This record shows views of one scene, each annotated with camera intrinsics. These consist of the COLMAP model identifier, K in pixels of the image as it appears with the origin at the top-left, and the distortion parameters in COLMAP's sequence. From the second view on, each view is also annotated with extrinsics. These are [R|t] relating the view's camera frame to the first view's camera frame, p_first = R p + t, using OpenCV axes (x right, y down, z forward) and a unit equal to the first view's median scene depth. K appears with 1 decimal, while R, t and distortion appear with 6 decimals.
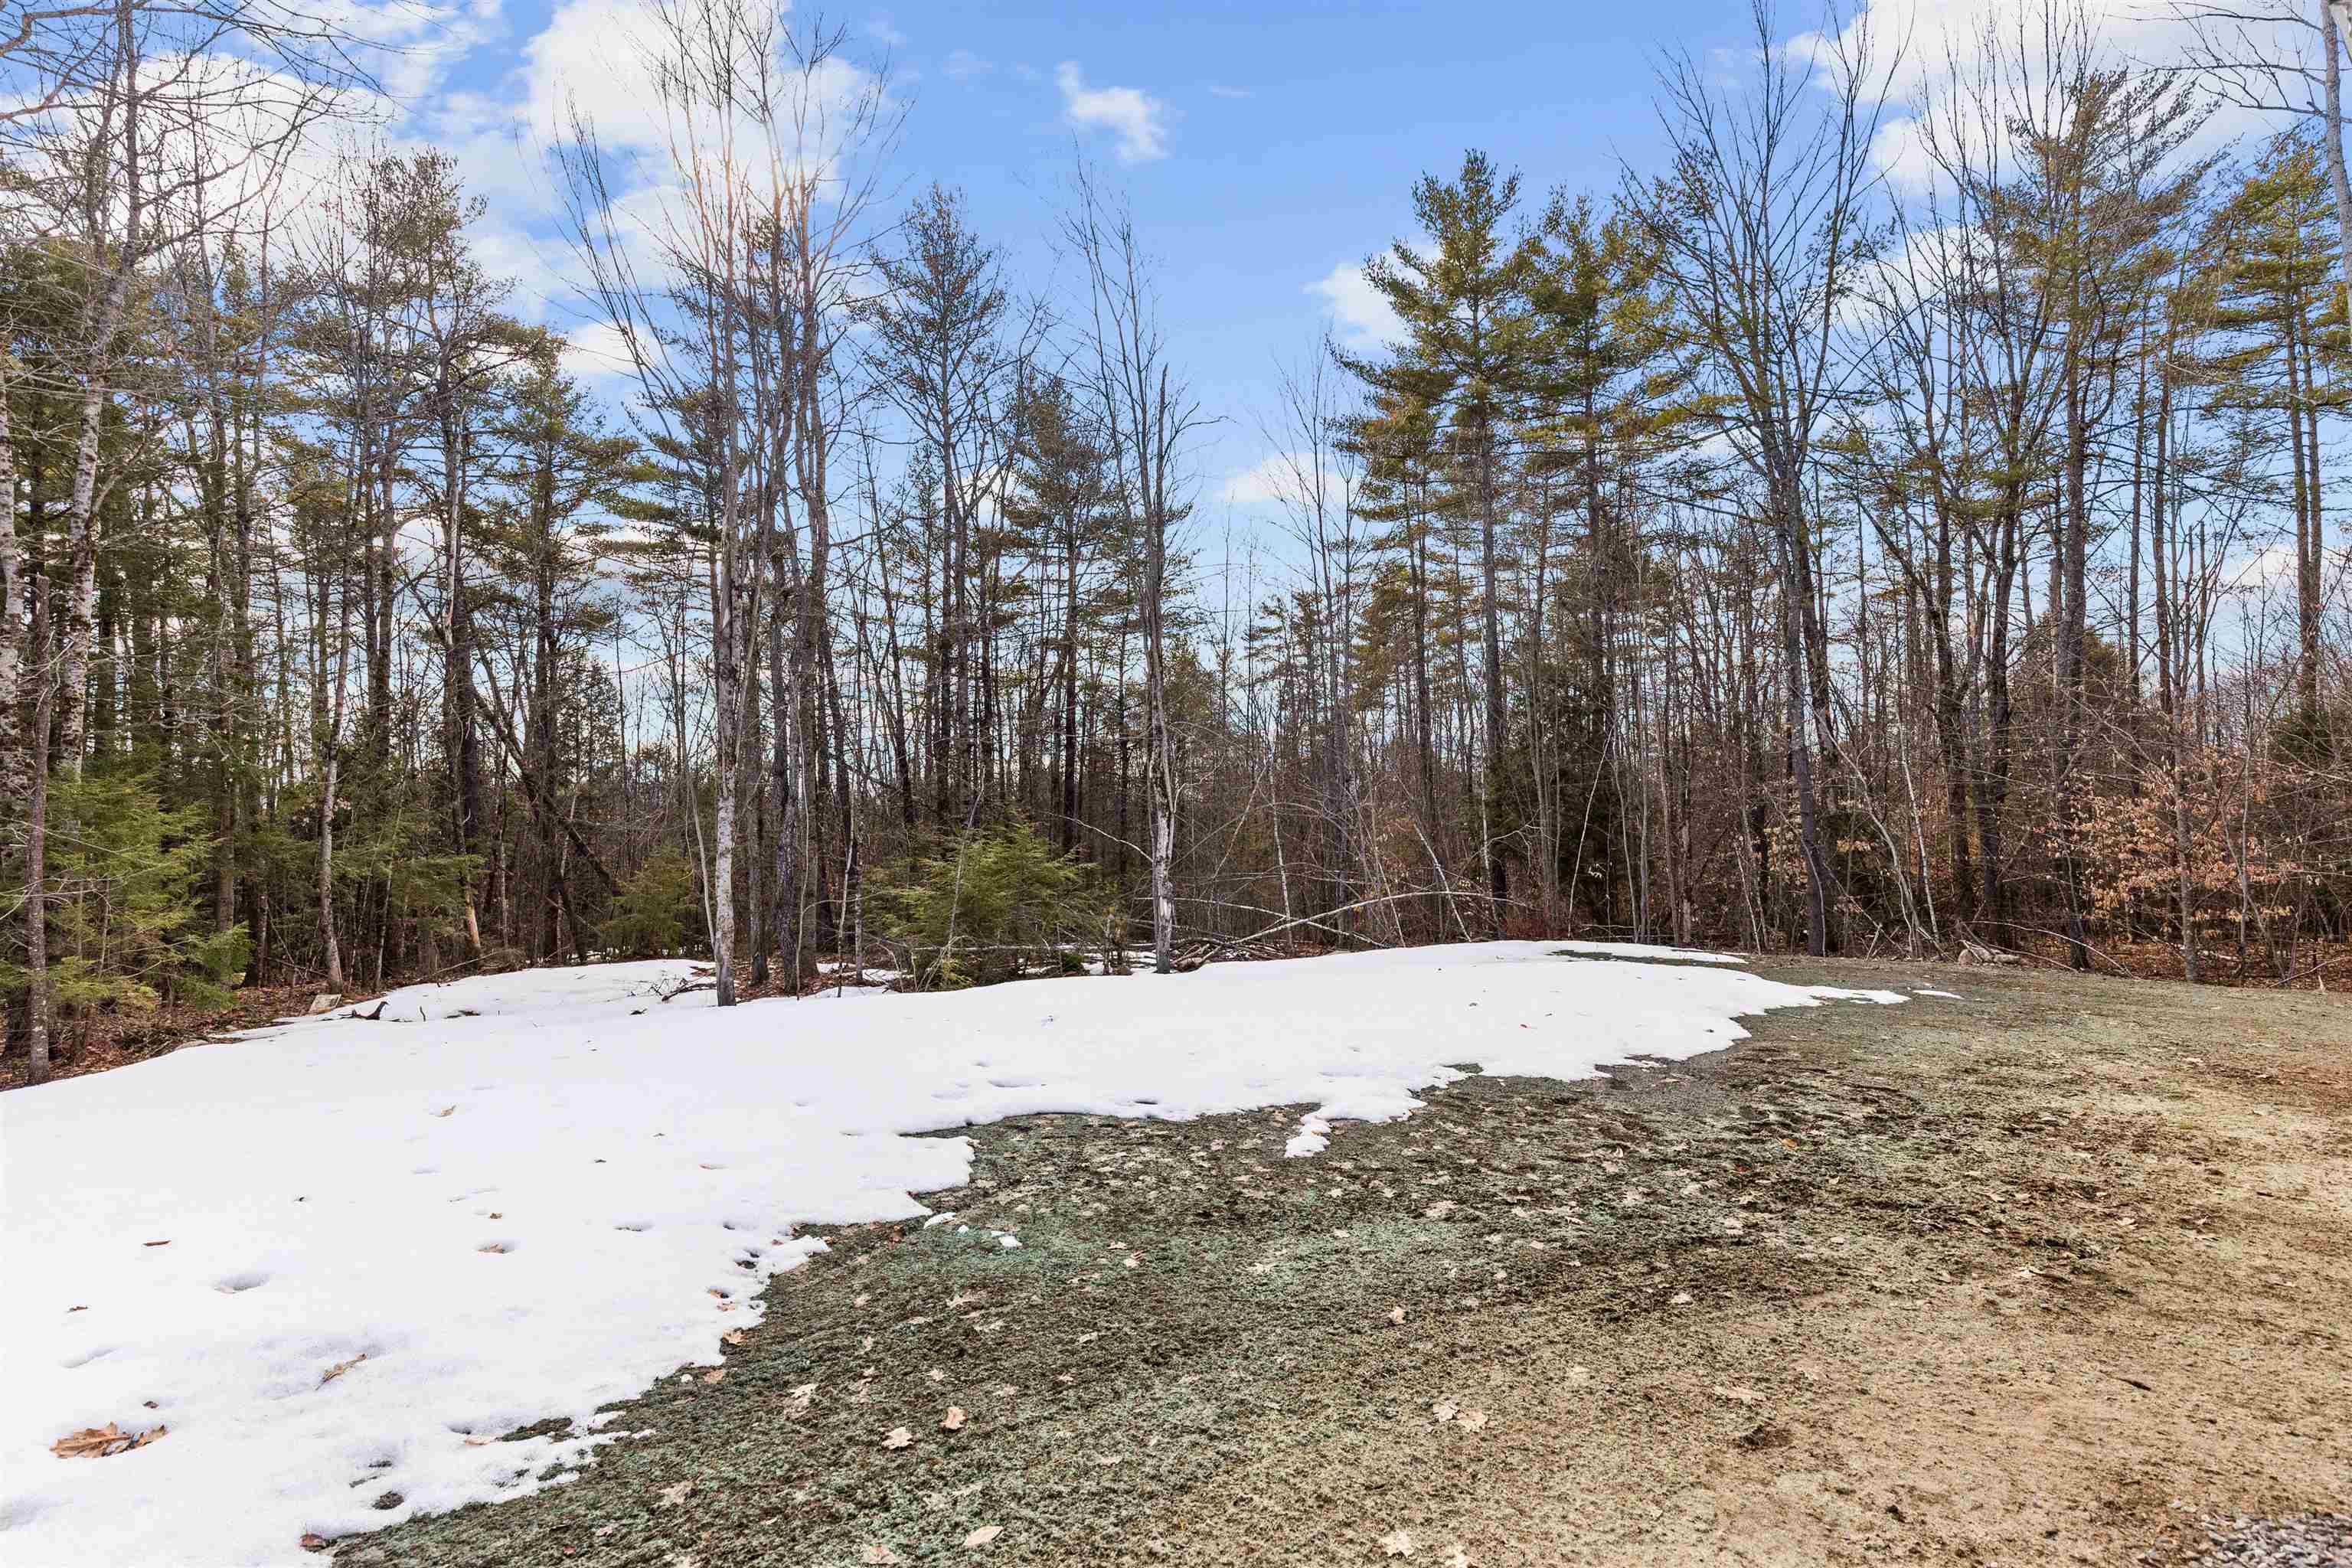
lens RADIAL K [[1094.6, 0, 1174.9], [0, 1094.6, 797.0], [0, 0, 1]] dist [0.007722, -0.000529]
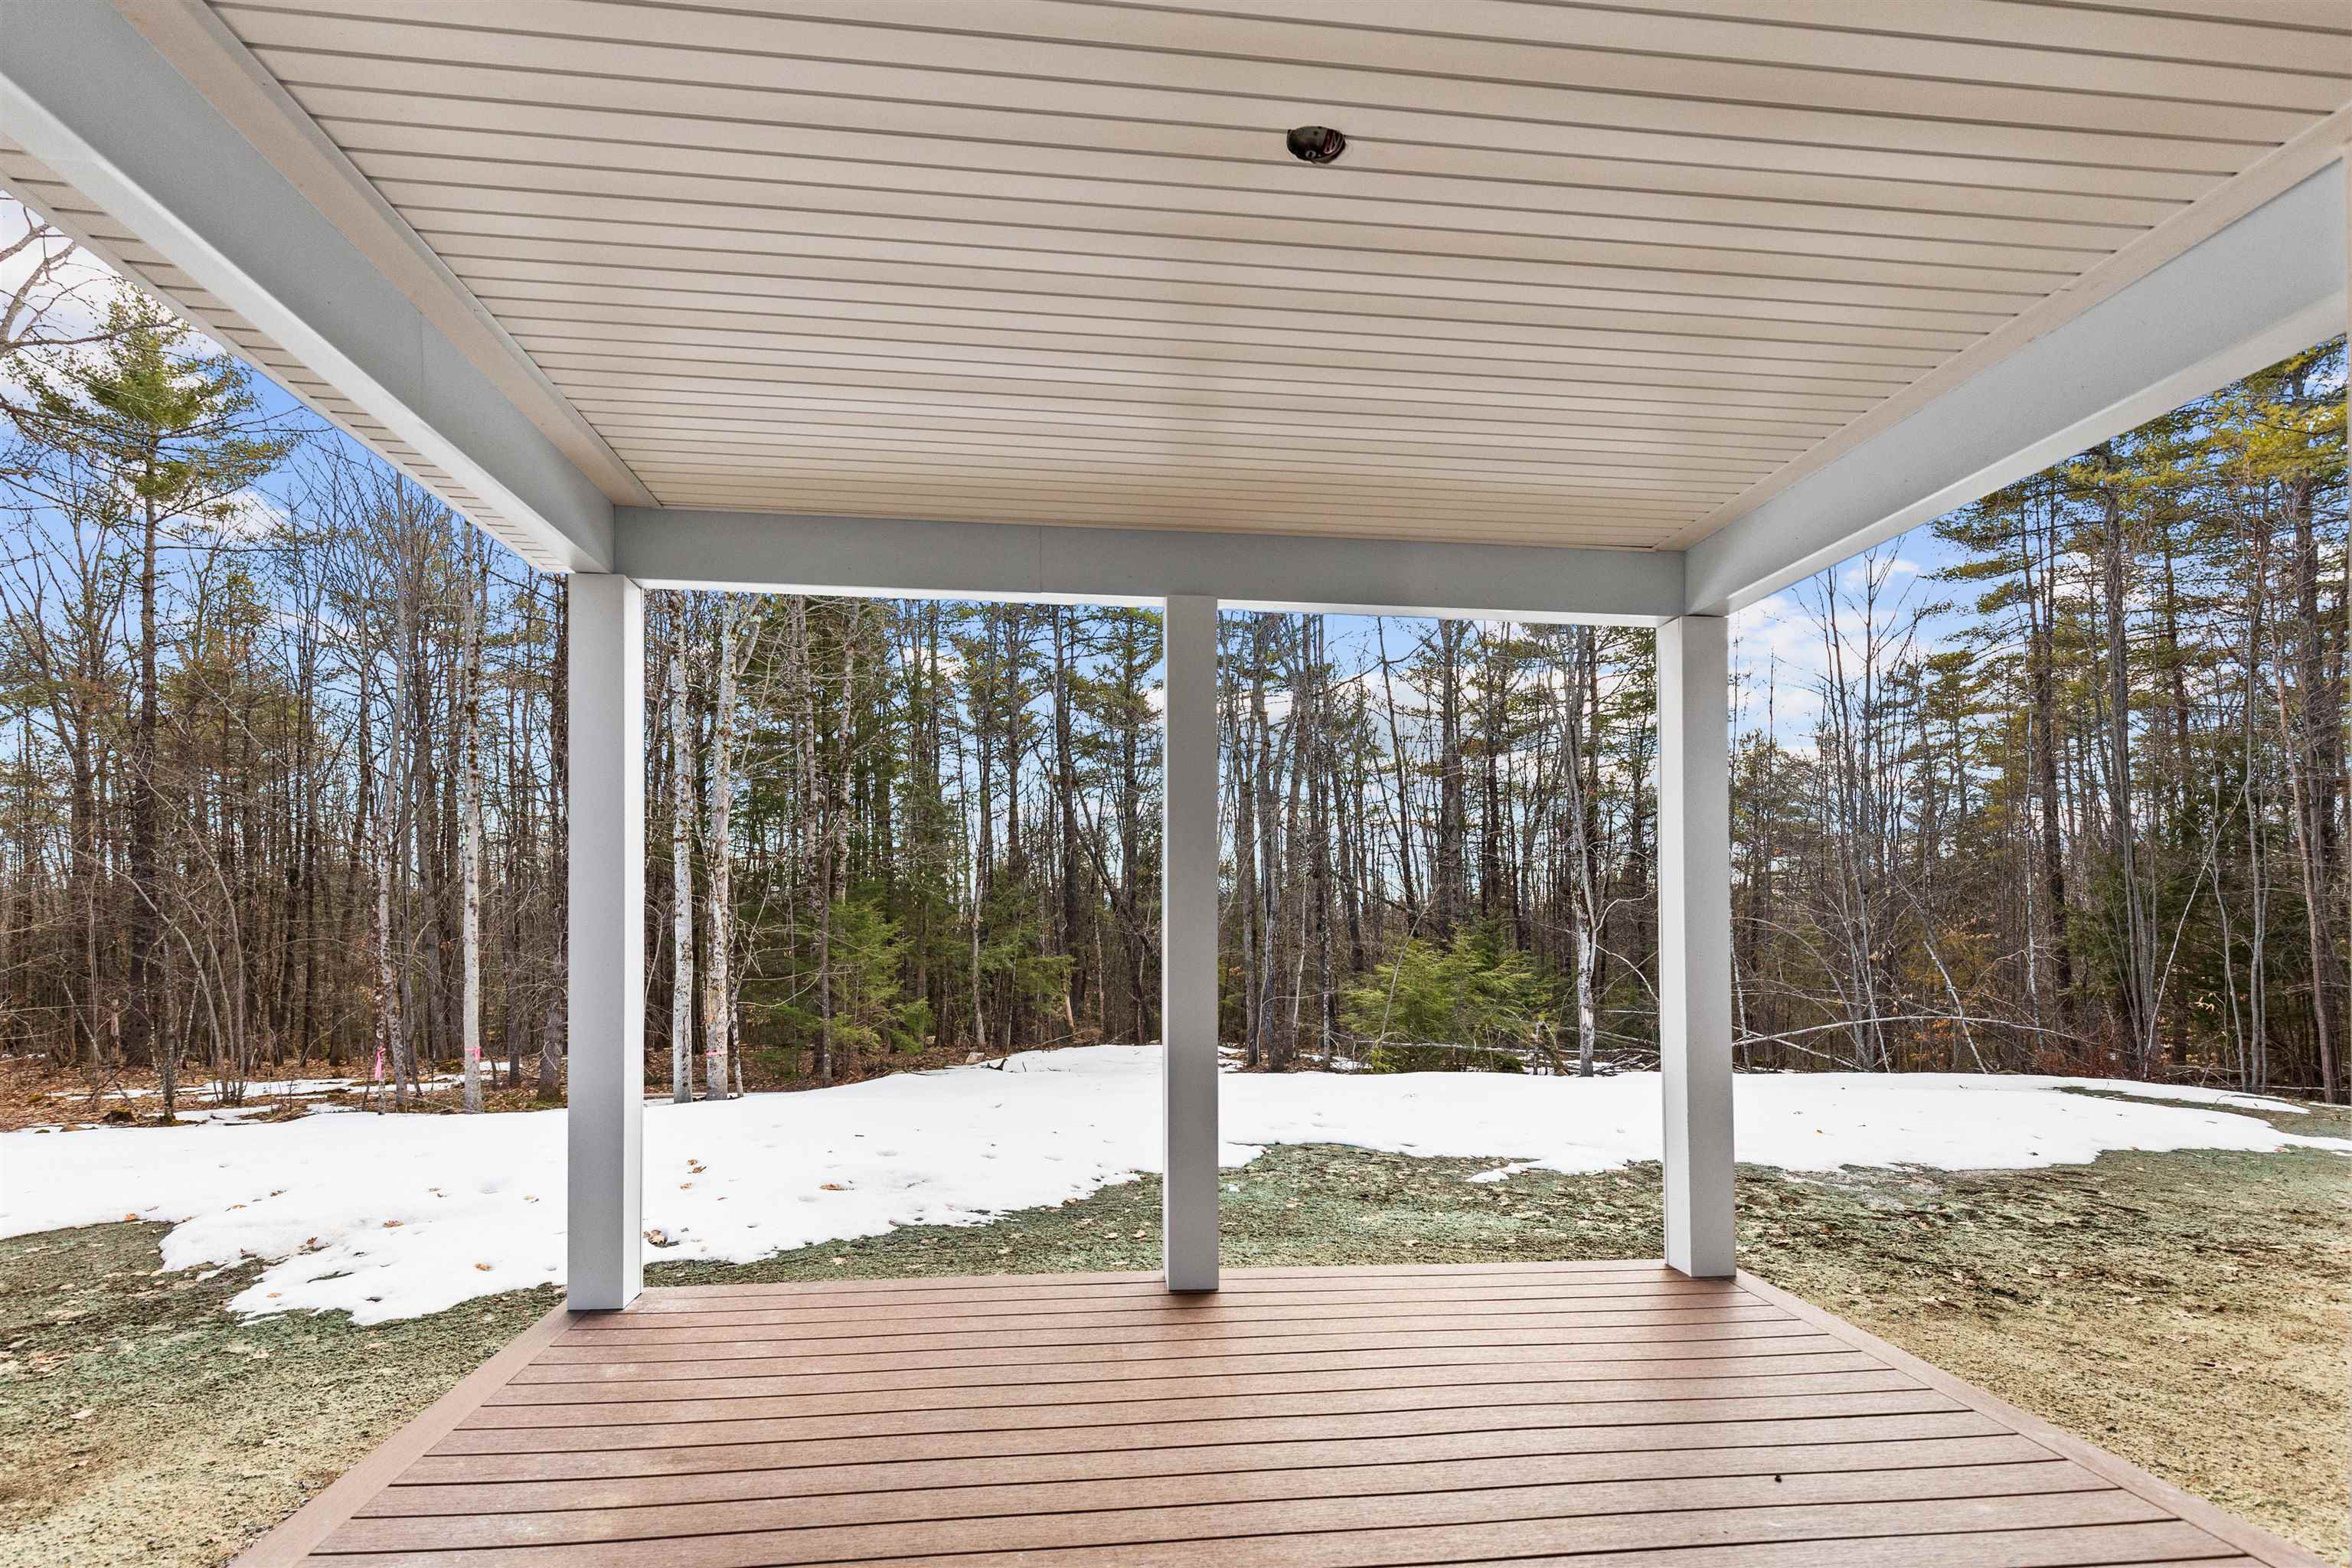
lens RADIAL K [[1128.1, 0, 1178.9], [0, 1128.1, 931.6], [0, 0, 1]] dist [0.016235, -0.008106]
pose [[0.875791, 0.008746, -0.482610, 0.229105], [0.002563, 0.999737, 0.022769, -0.010779], [0.482683, -0.021178, 0.875539, -0.206889]]
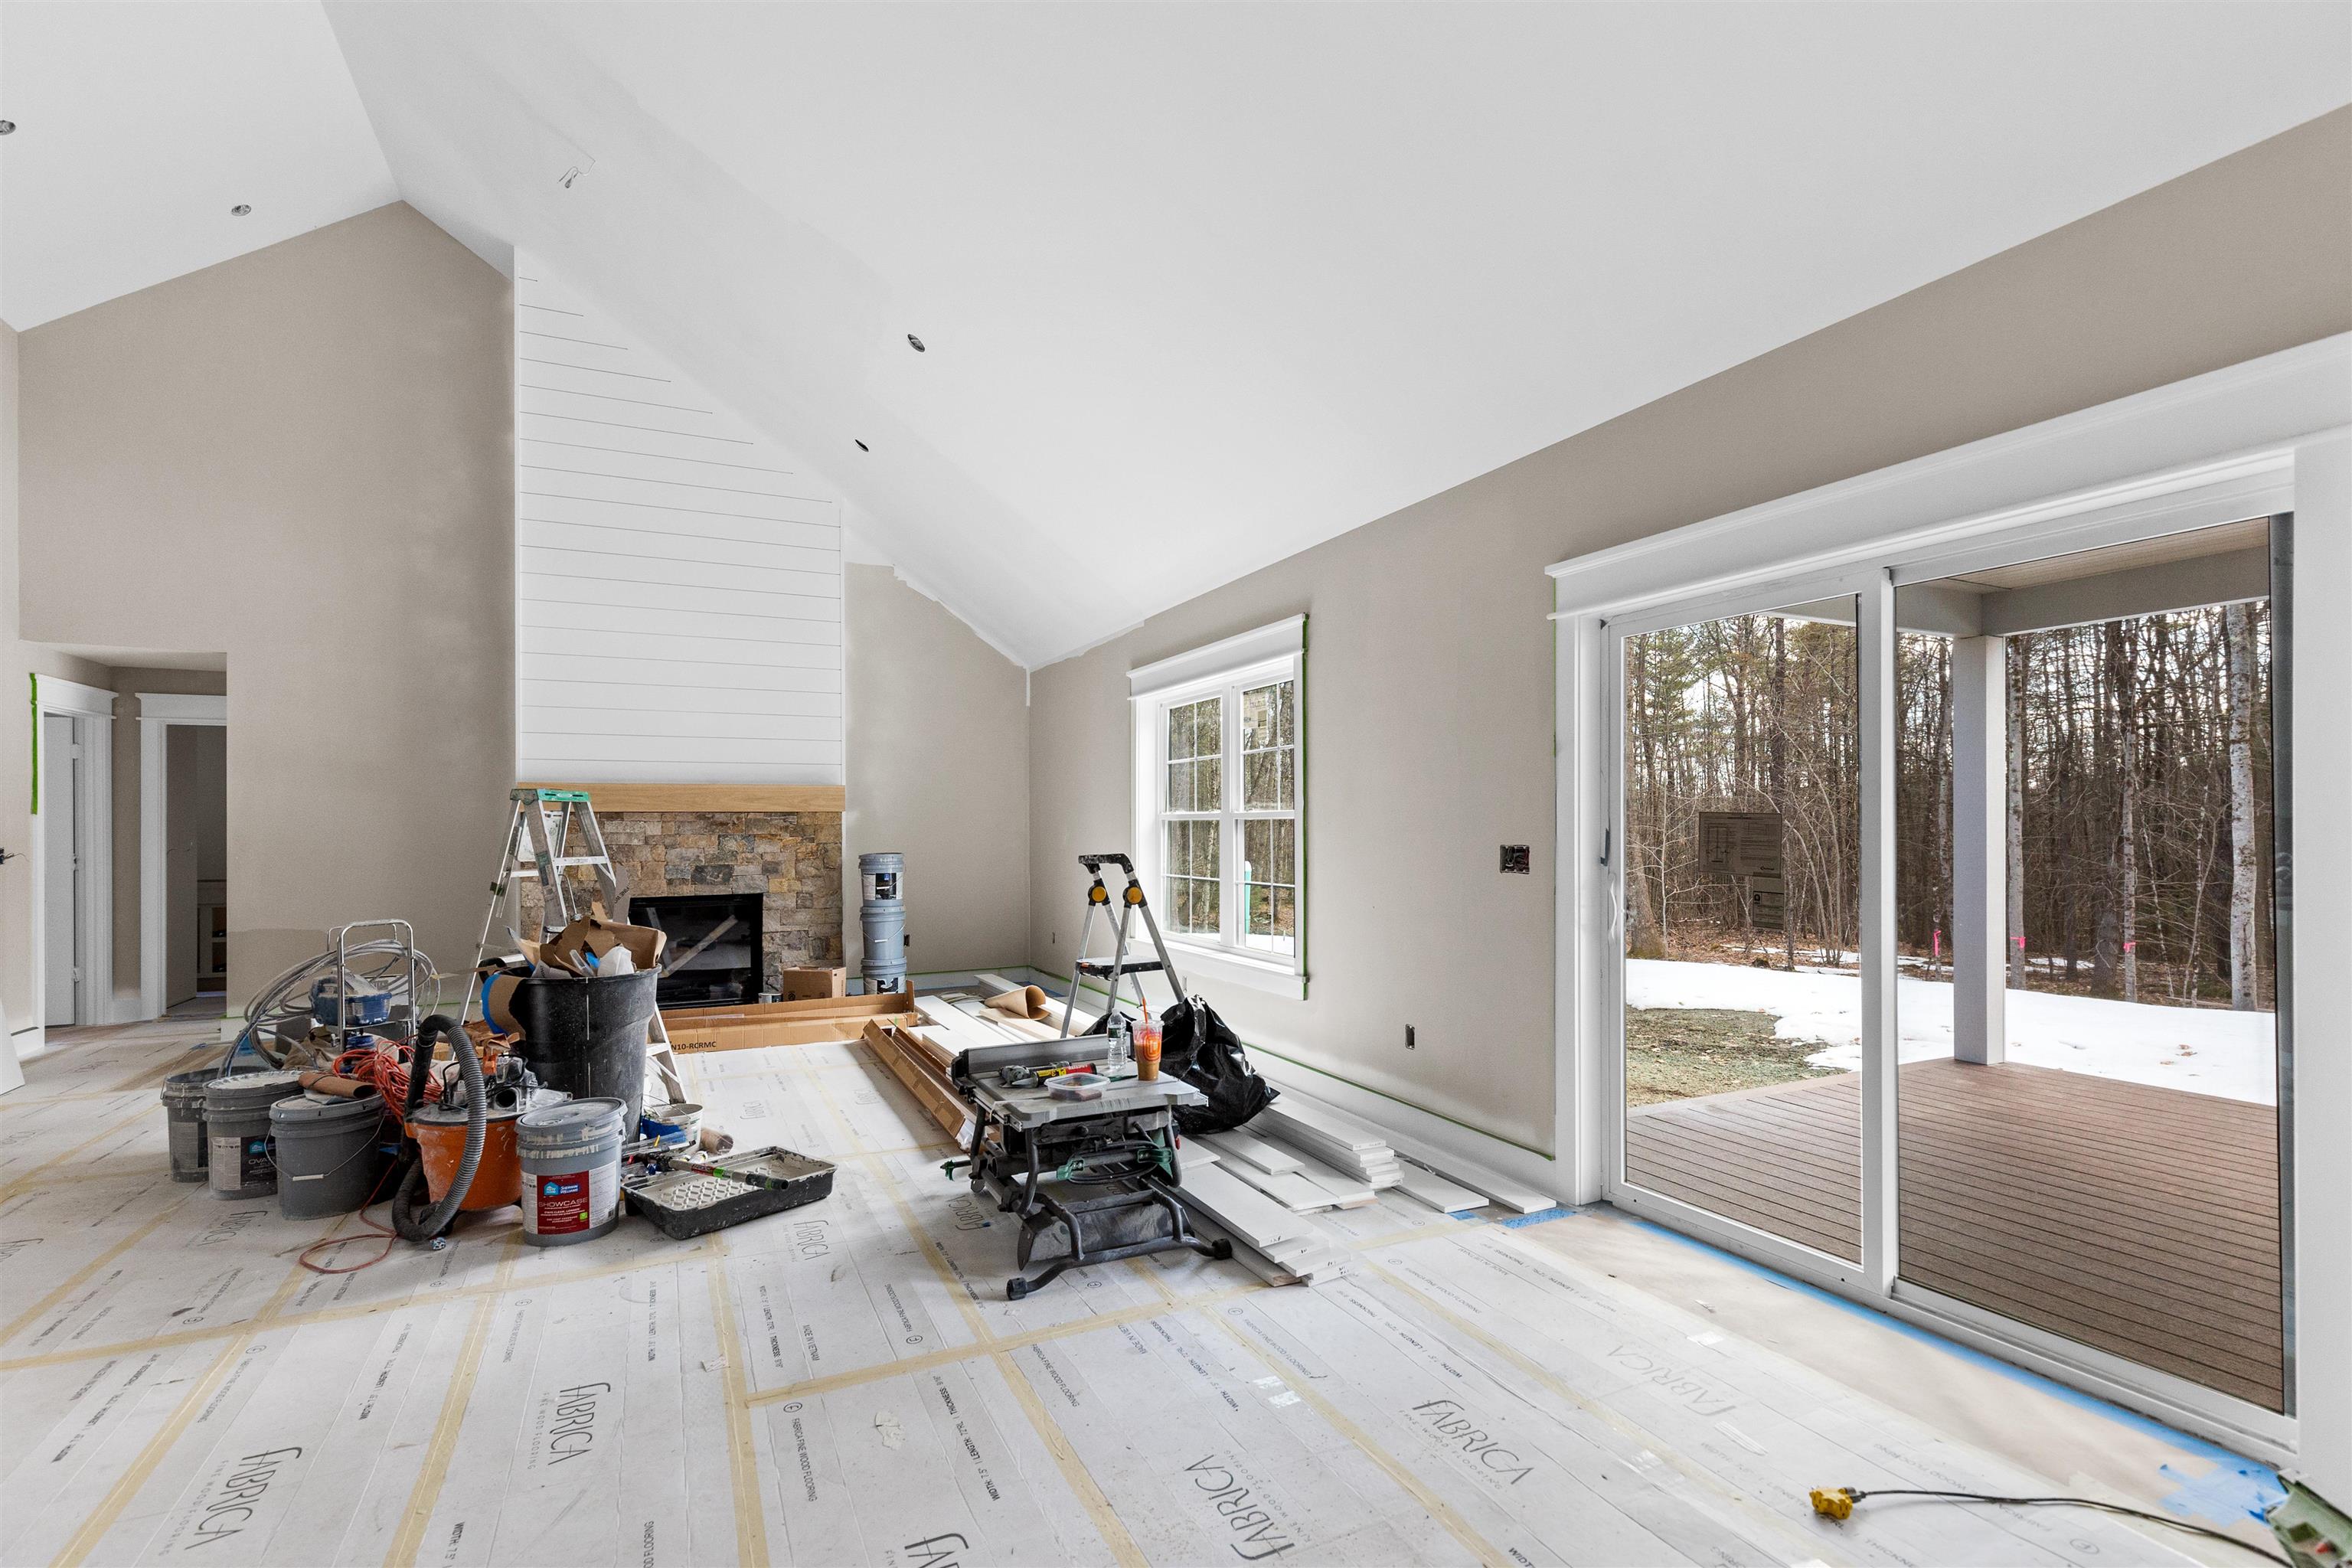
lens RADIAL K [[1107.7, 0, 1184.7], [0, 1107.7, 822.3], [0, 0, 1]] dist [0.022195, 0.000036]
pose [[-0.163977, 0.001120, -0.986463, 0.507369], [0.025402, 0.999673, -0.003088, -0.023248], [0.986137, -0.025564, -0.163952, -0.286976]]
